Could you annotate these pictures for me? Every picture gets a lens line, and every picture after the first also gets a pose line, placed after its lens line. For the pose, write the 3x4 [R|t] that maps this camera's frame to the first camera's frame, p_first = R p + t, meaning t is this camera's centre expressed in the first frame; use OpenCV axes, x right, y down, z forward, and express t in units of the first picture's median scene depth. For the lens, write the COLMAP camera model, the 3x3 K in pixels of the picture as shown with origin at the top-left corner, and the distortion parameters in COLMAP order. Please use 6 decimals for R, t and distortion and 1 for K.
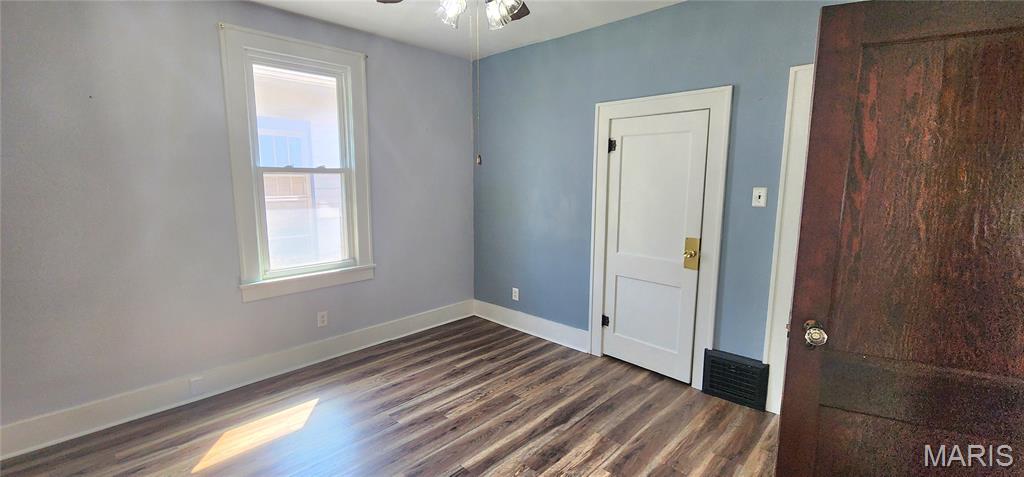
lens RADIAL K [[425.2, 0, 506.0], [0, 425.2, 235.1], [0, 0, 1]] dist [0.004474, -0.000006]
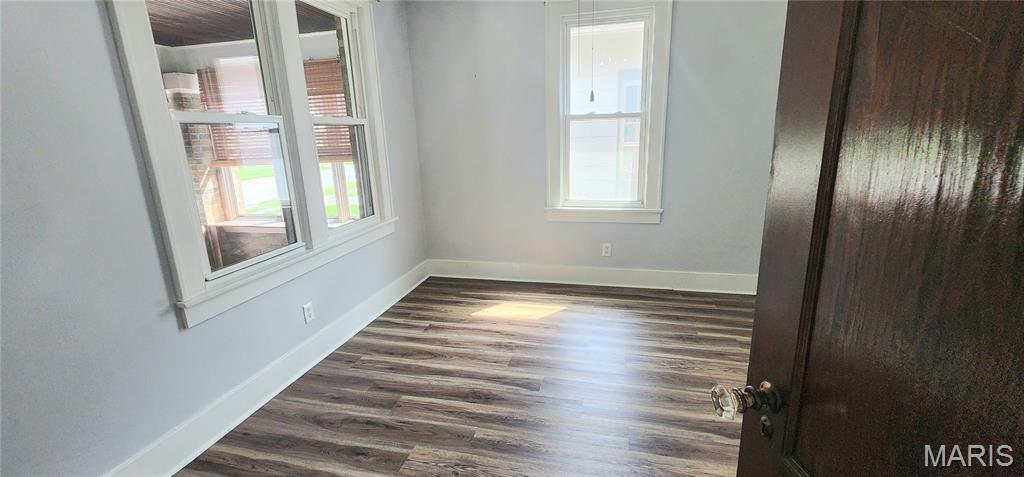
lens RADIAL K [[425.2, 0, 514.8], [0, 425.2, 232.6], [0, 0, 1]] dist [0.004474, -0.000006]
pose [[0.511842, 0.186530, -0.838585, 0.413480], [-0.090056, 0.982415, 0.163556, -0.012375], [0.854347, -0.008195, 0.519639, 0.214110]]
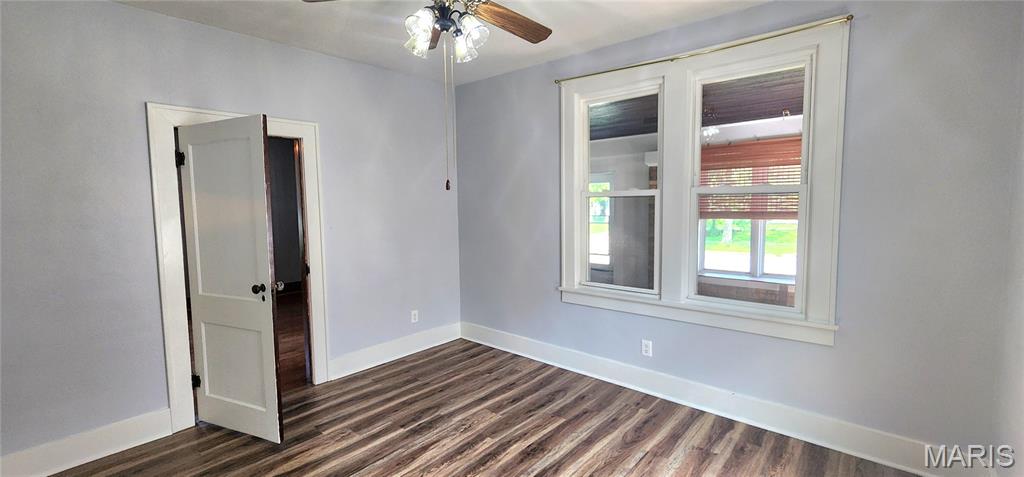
lens RADIAL K [[425.2, 0, 510.7], [0, 425.2, 234.3], [0, 0, 1]] dist [0.004474, -0.000006]
pose [[-0.998443, 0.023657, -0.050513, -0.094683], [0.012501, 0.977471, 0.210700, -0.164131], [0.054359, 0.209741, -0.976245, 1.202054]]
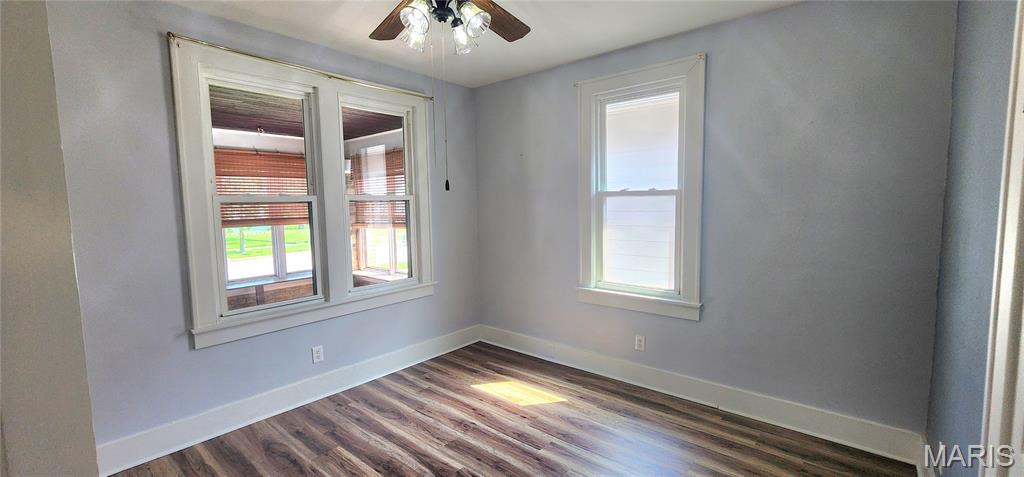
lens RADIAL K [[425.2, 0, 510.8], [0, 425.2, 234.4], [0, 0, 1]] dist [0.004474, -0.000006]
pose [[0.067193, 0.079823, -0.994542, 0.541950], [-0.120061, 0.990198, 0.071363, -0.091649], [0.990490, 0.114611, 0.076118, 0.639968]]
